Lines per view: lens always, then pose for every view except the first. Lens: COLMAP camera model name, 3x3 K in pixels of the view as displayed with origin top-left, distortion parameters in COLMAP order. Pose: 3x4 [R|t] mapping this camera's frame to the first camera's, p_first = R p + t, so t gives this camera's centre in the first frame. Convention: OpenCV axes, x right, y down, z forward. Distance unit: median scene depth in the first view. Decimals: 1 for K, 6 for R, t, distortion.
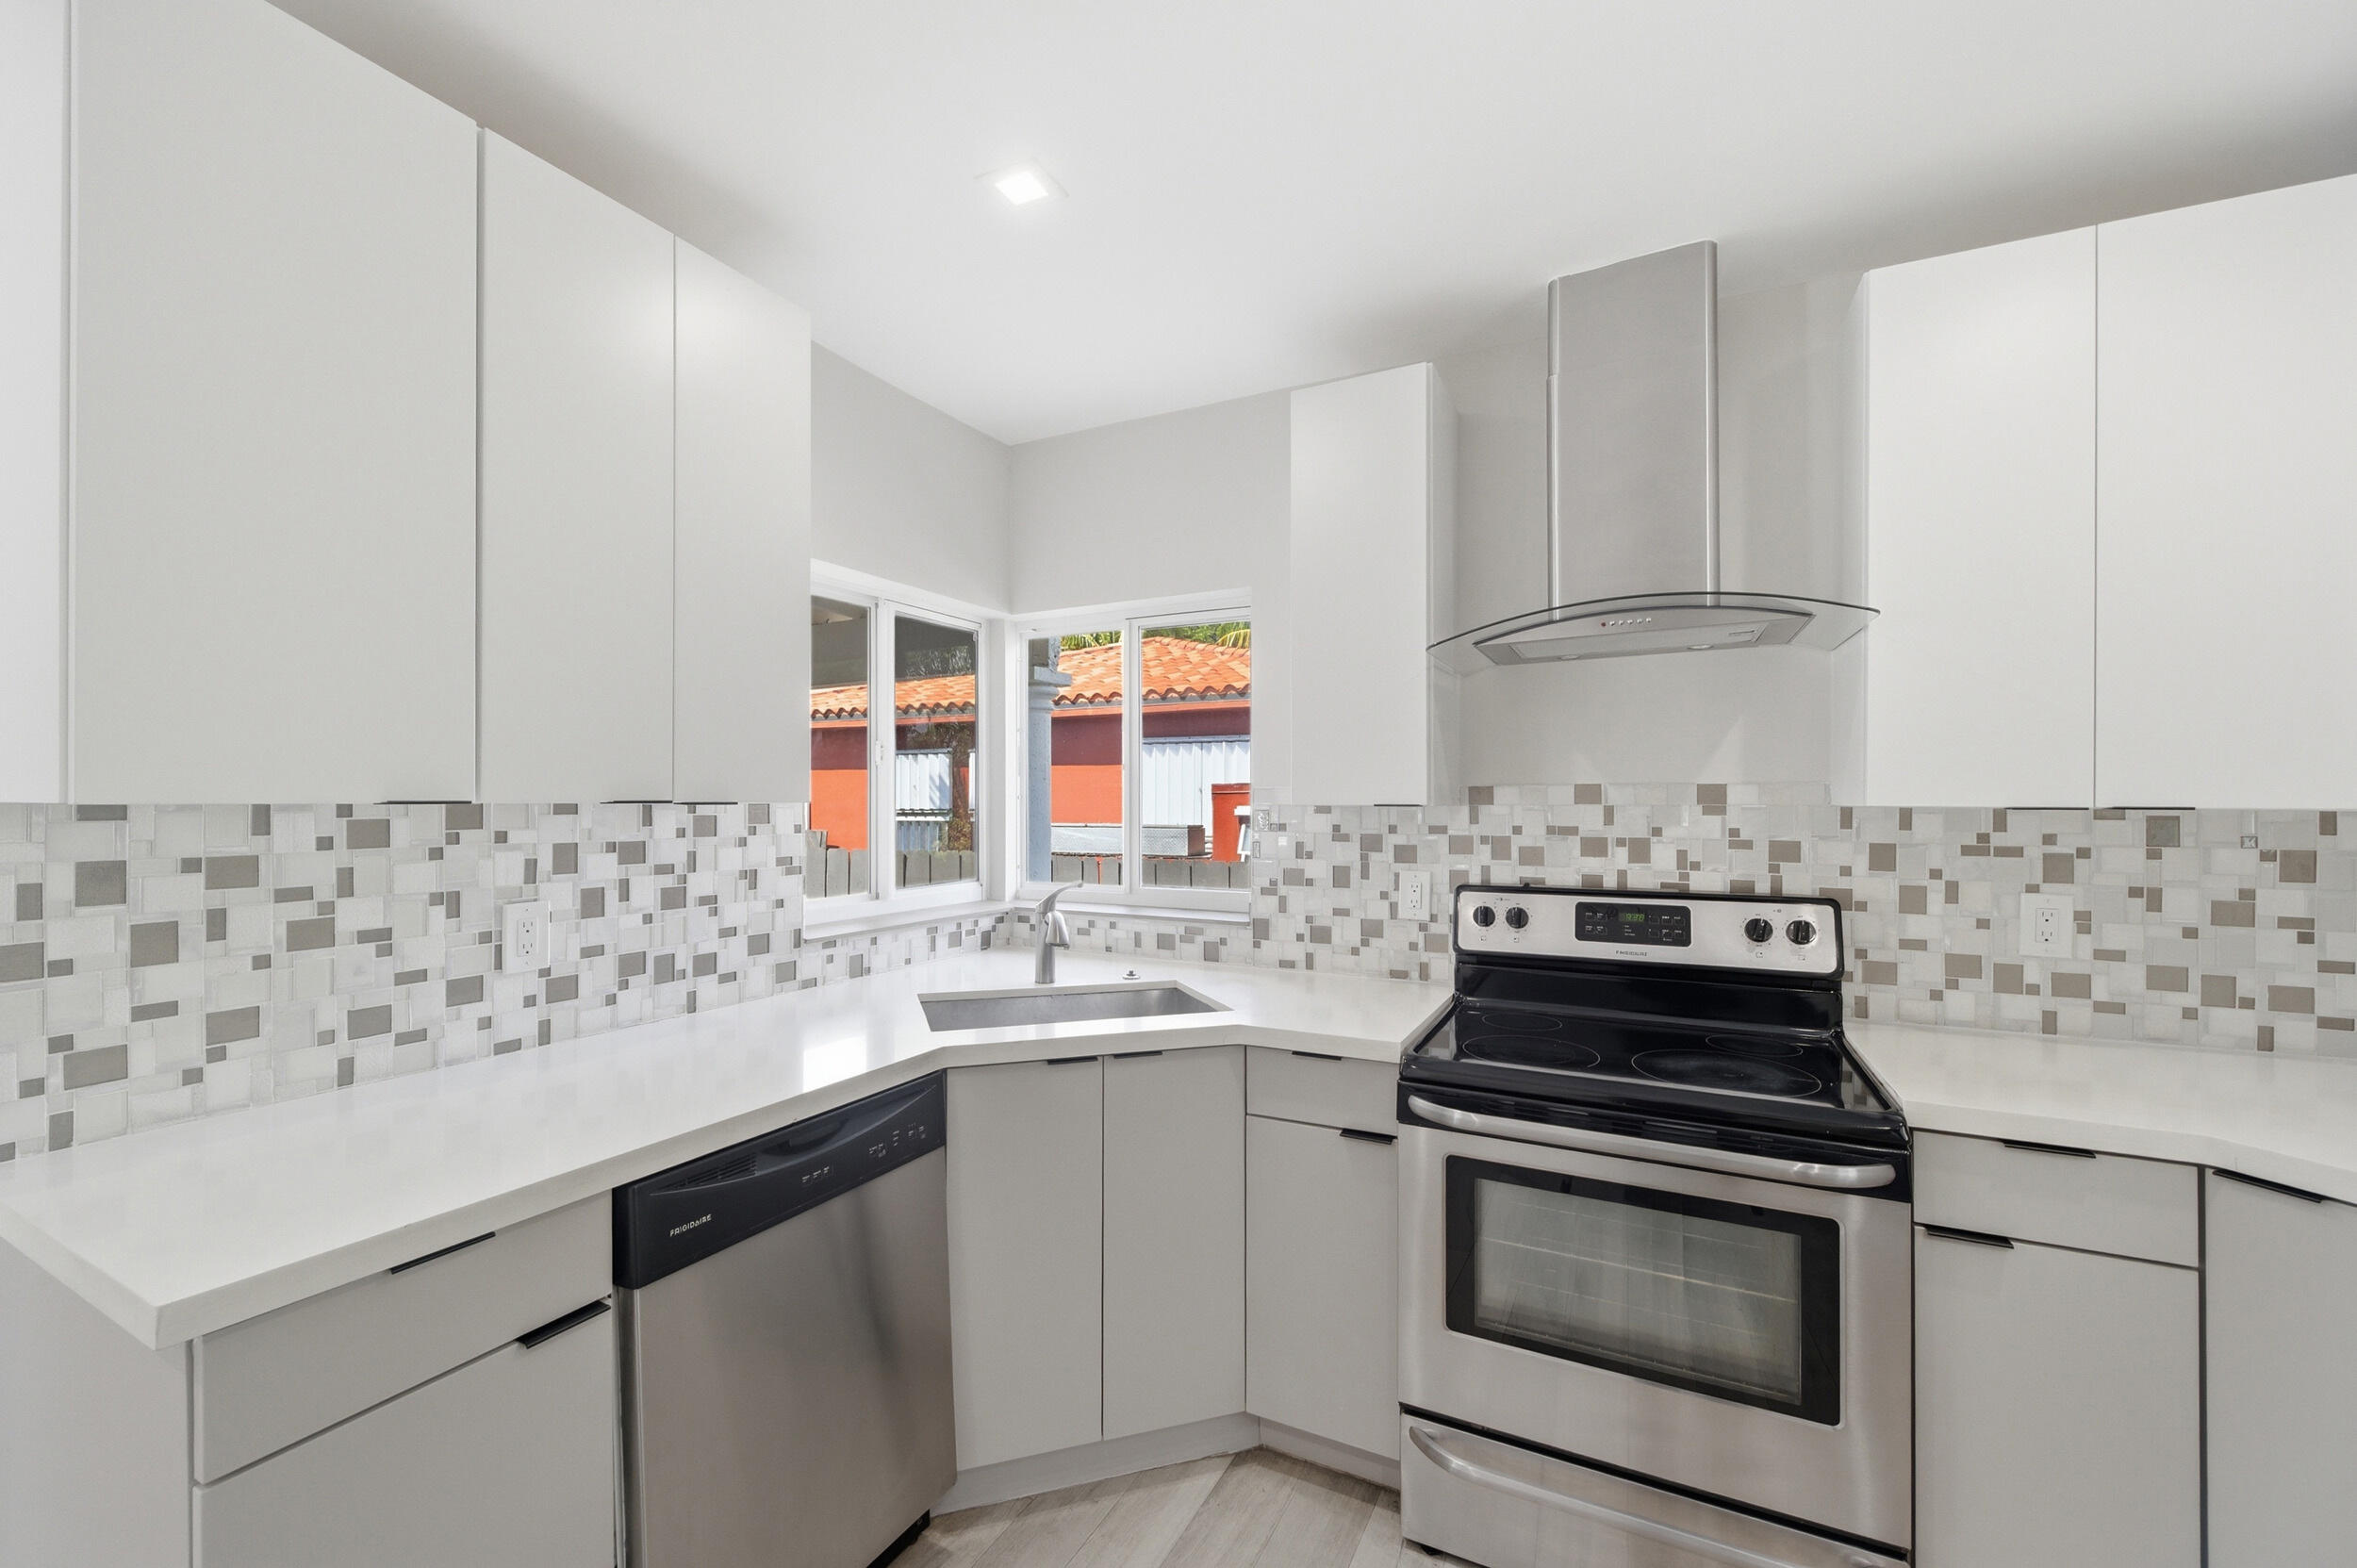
lens RADIAL K [[952.0, 0, 1158.5], [0, 952.0, 795.2], [0, 0, 1]] dist [0.003949, -0.002973]
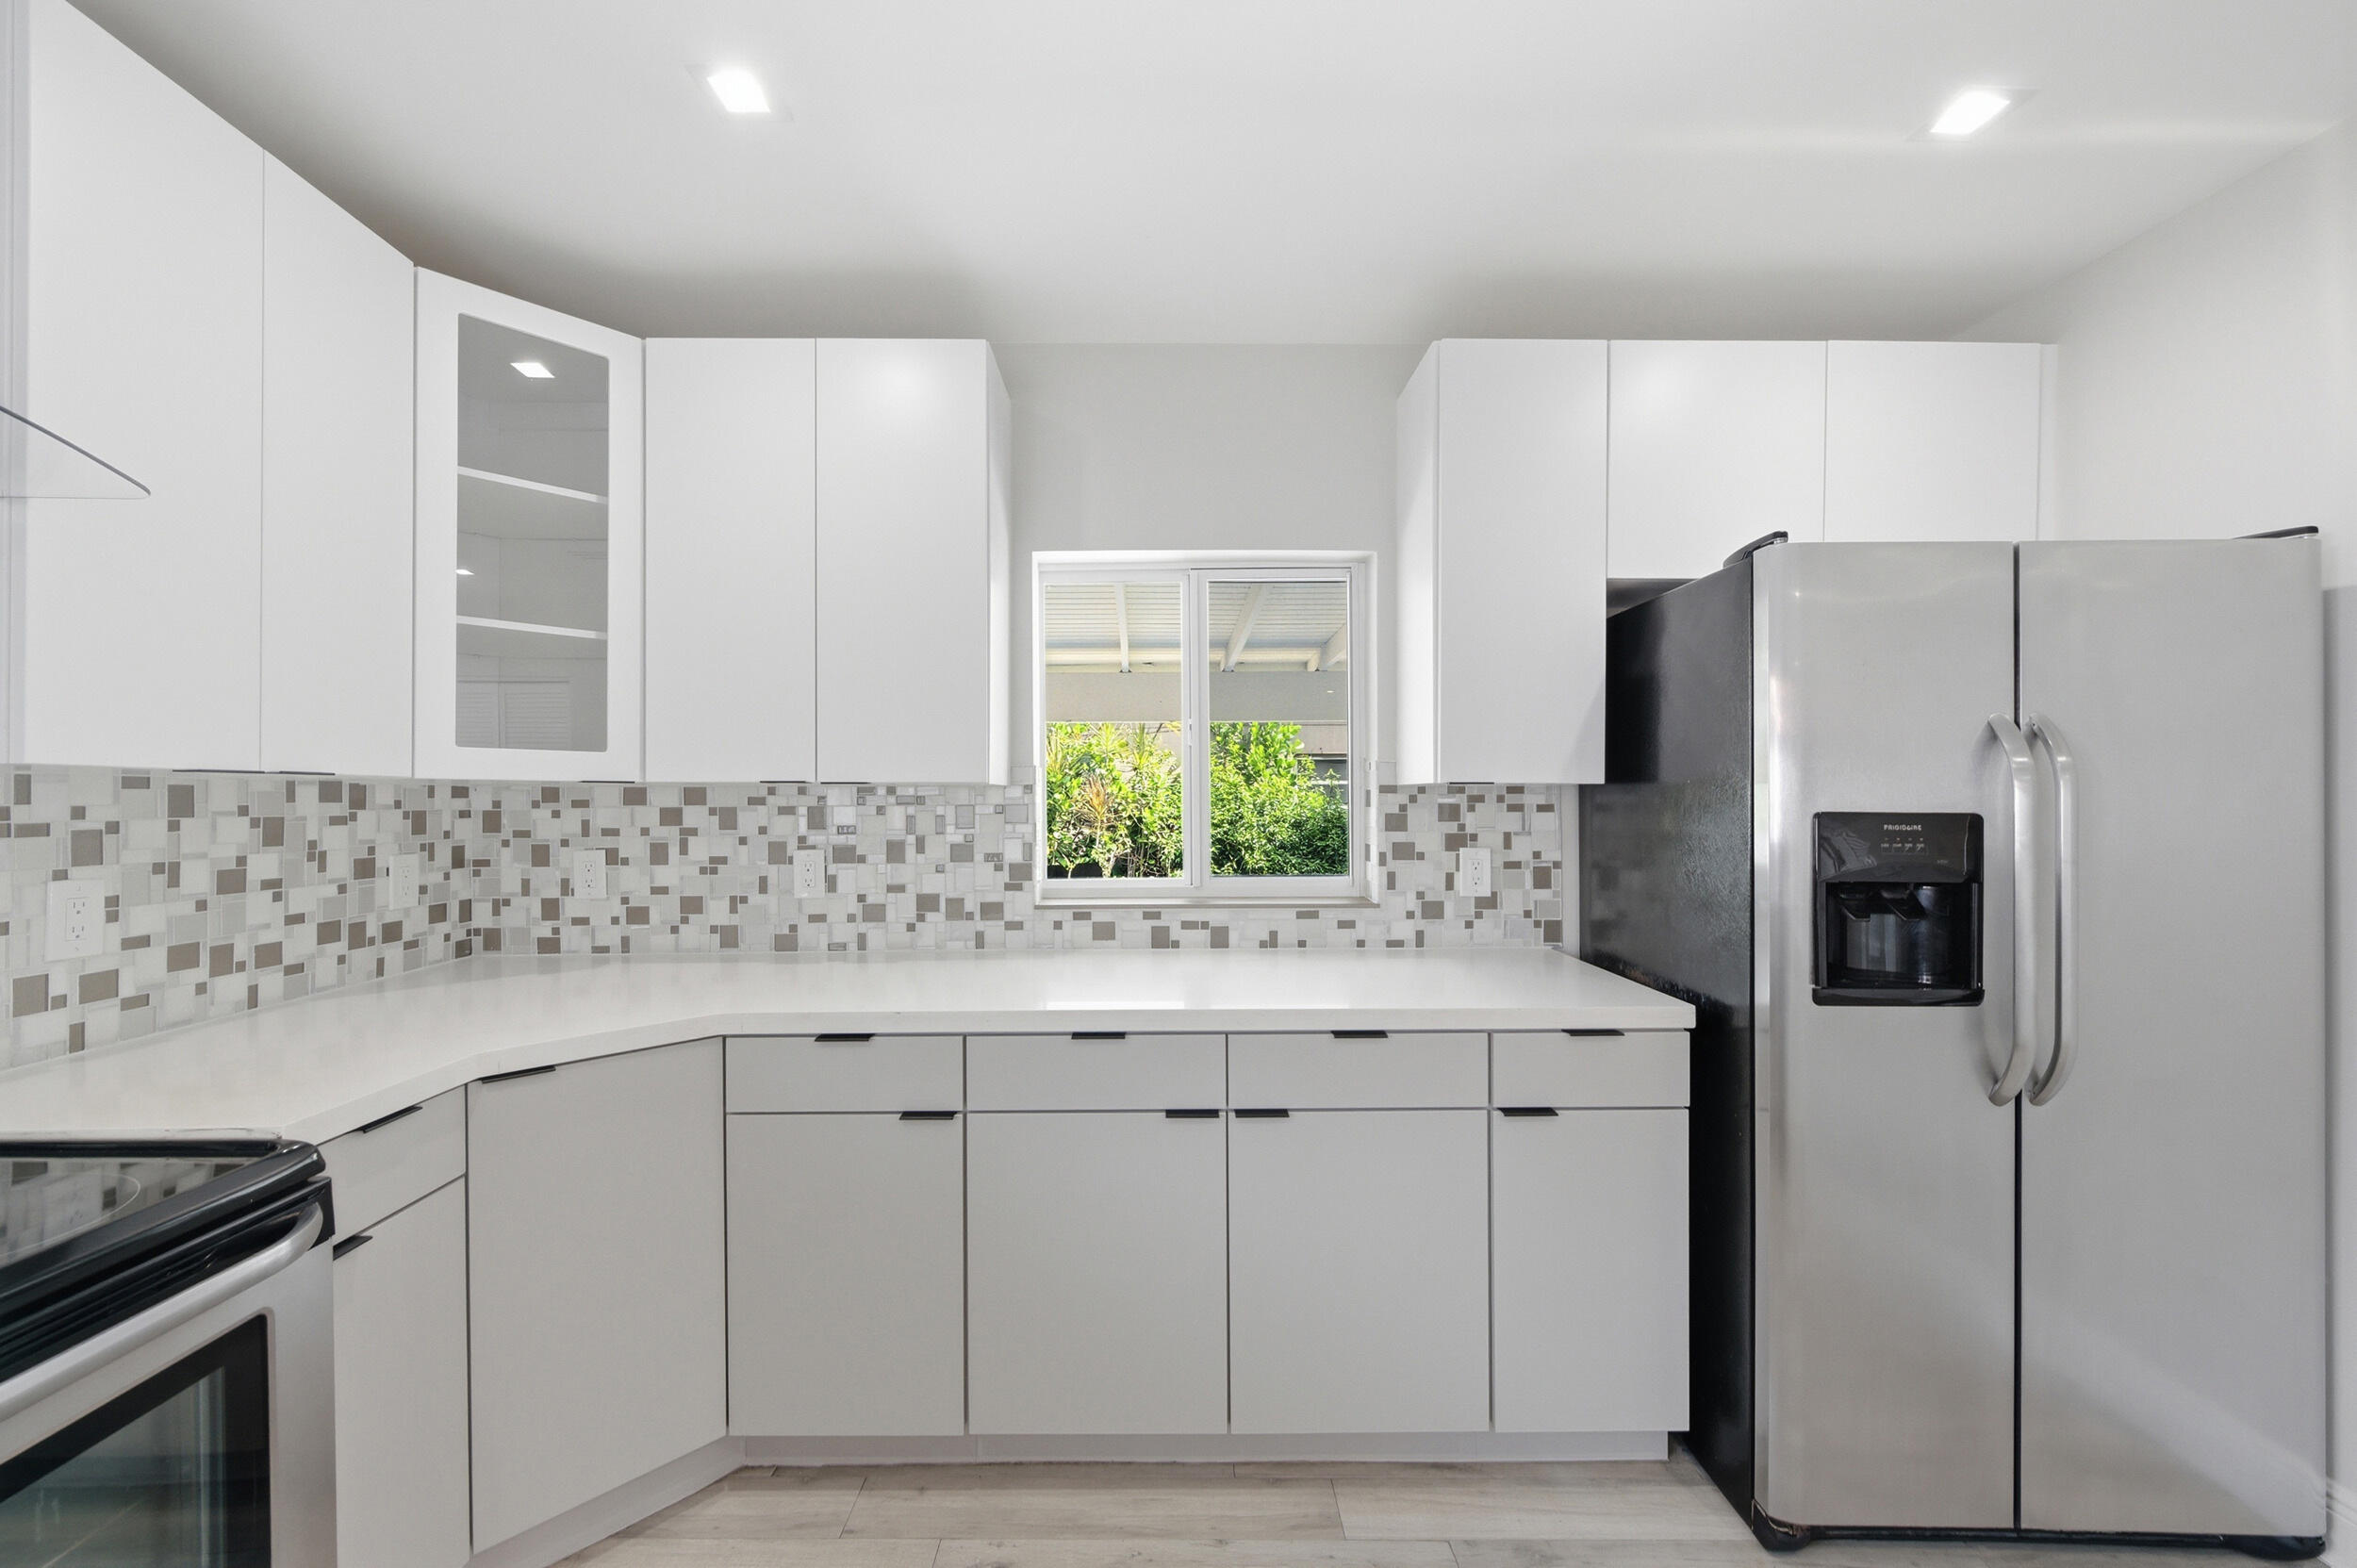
lens RADIAL K [[930.9, 0, 1166.4], [0, 930.9, 799.8], [0, 0, 1]] dist [0.001255, -0.001017]
pose [[-0.468963, -0.002834, 0.883213, -0.197846], [-0.005403, 0.999985, 0.000340, 0.029068], [-0.883201, -0.004613, -0.468972, 0.533824]]
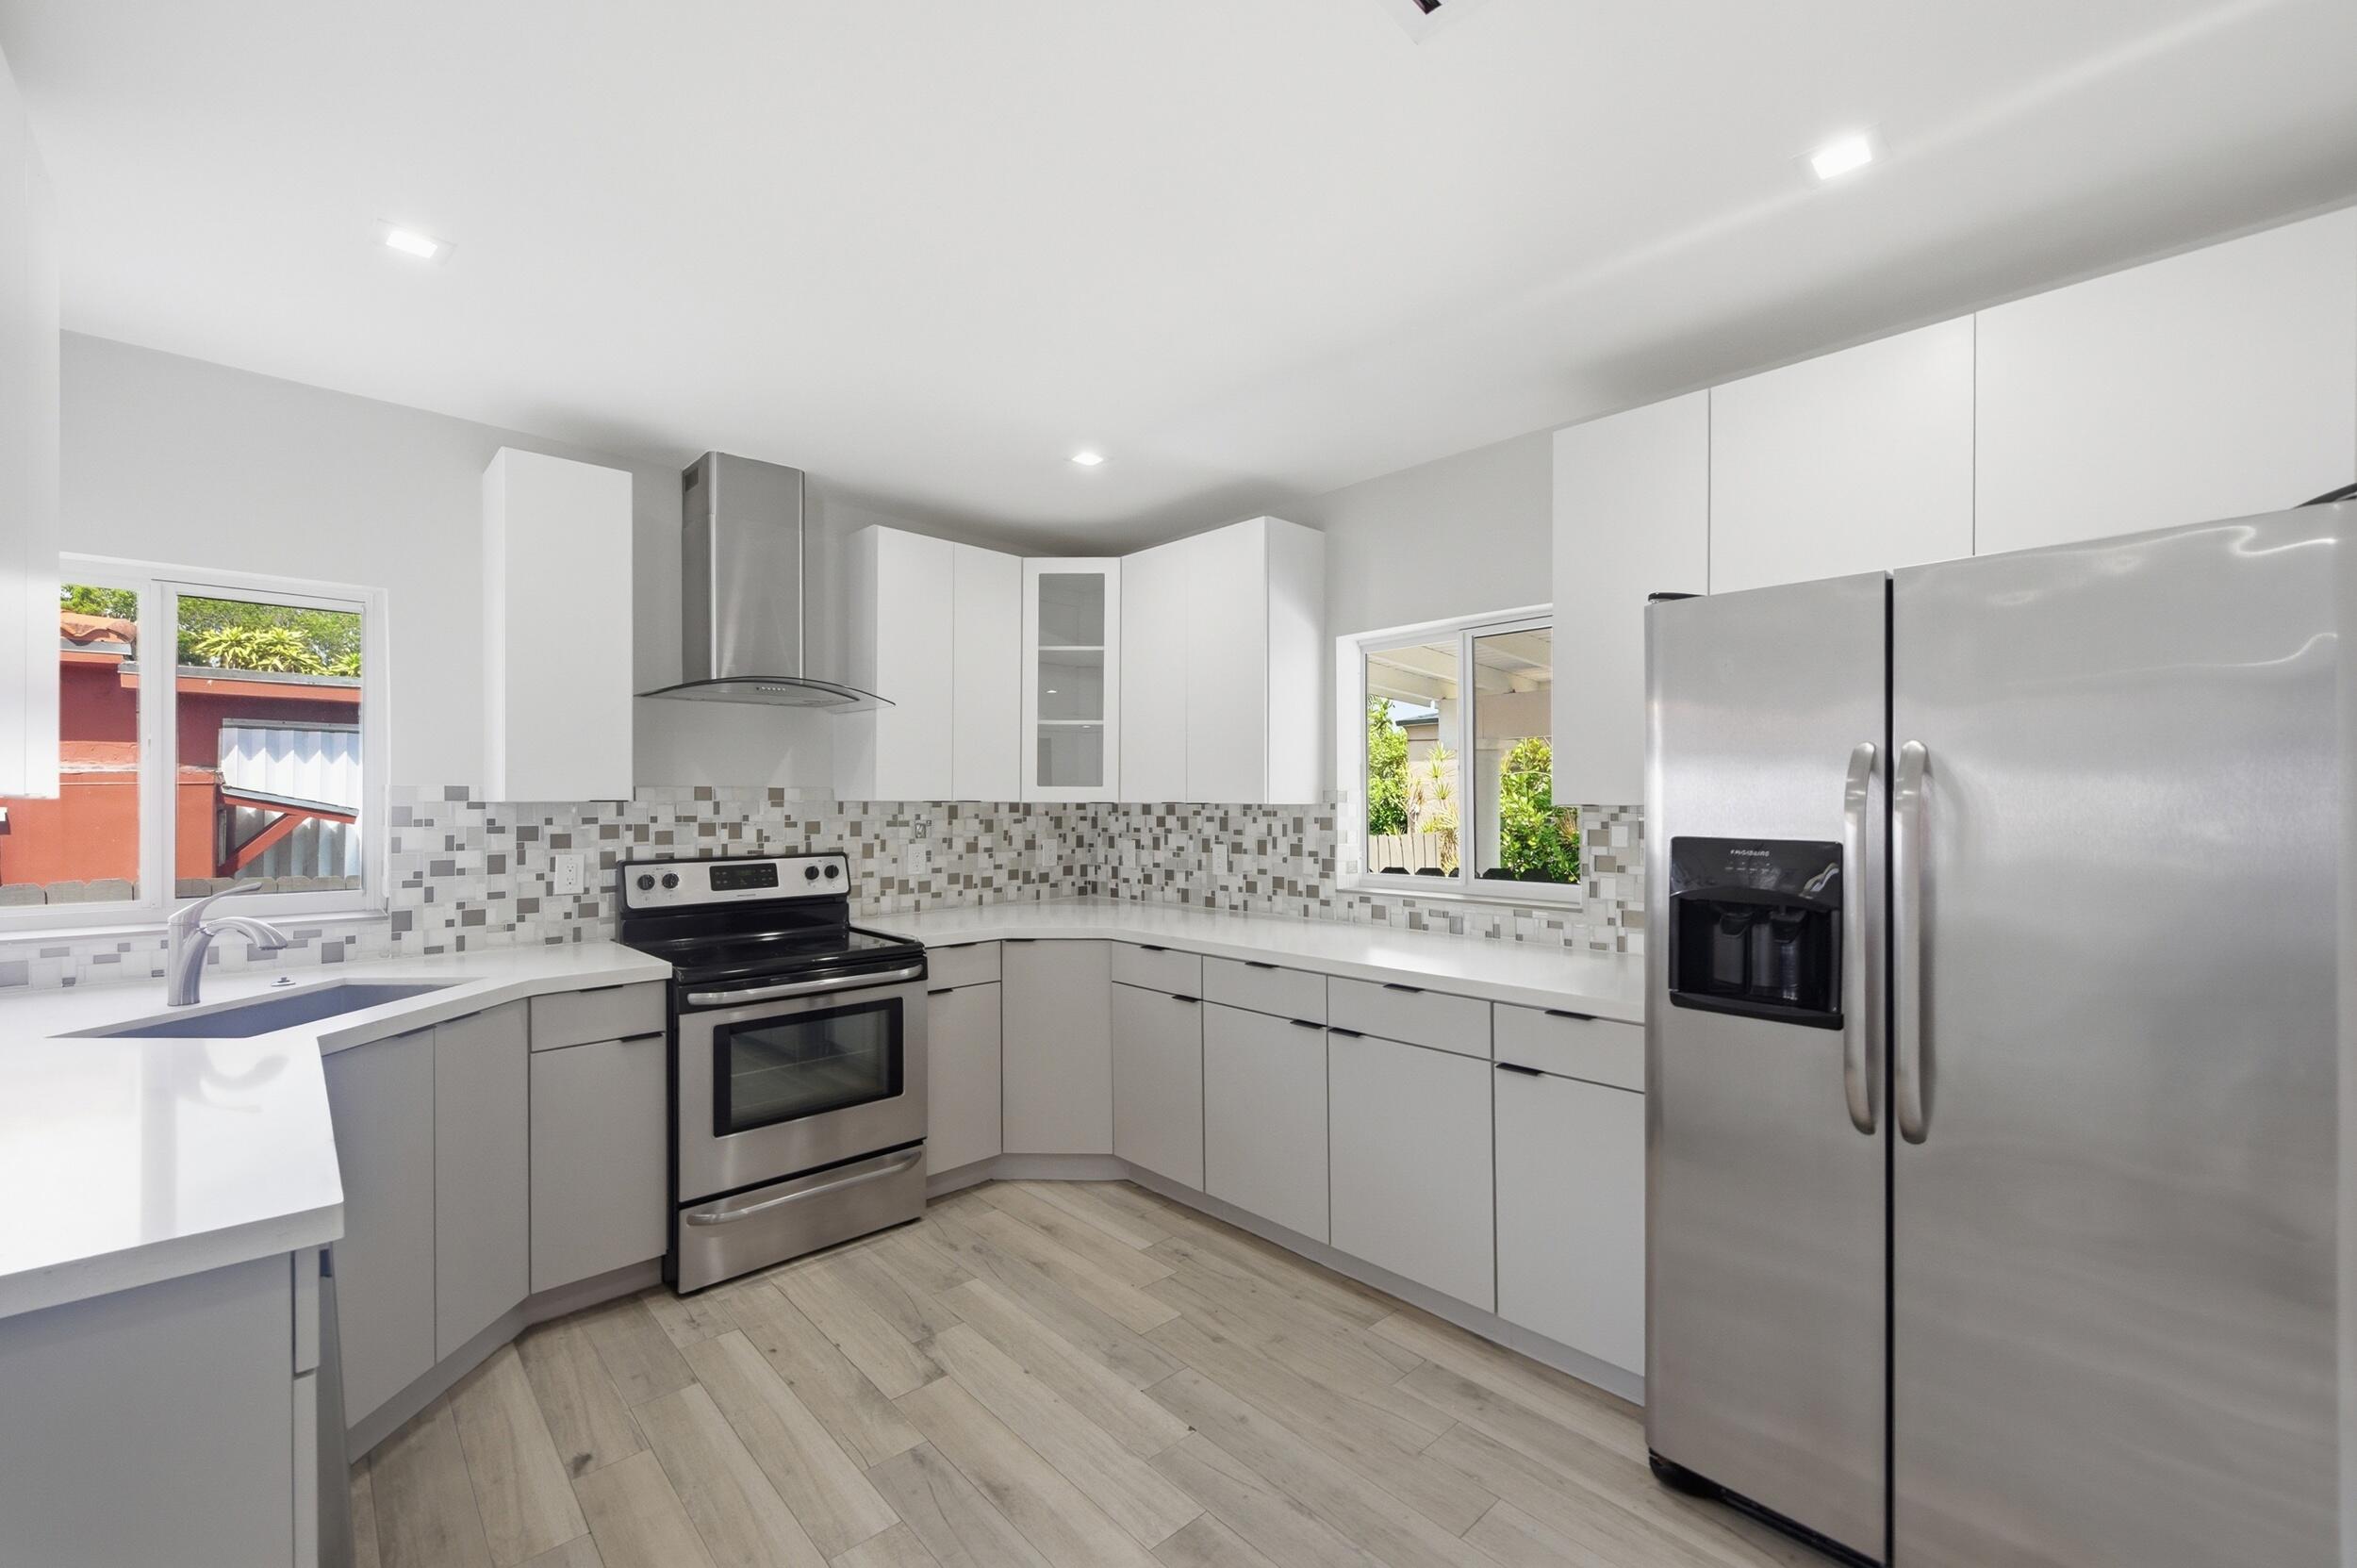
lens RADIAL K [[952.0, 0, 1161.3], [0, 952.0, 800.3], [0, 0, 1]] dist [0.003949, -0.002973]
pose [[0.331396, -0.001261, 0.943491, -0.808087], [-0.005637, 0.999979, 0.003317, 0.000544], [-0.943475, -0.006417, 0.331382, -0.173974]]
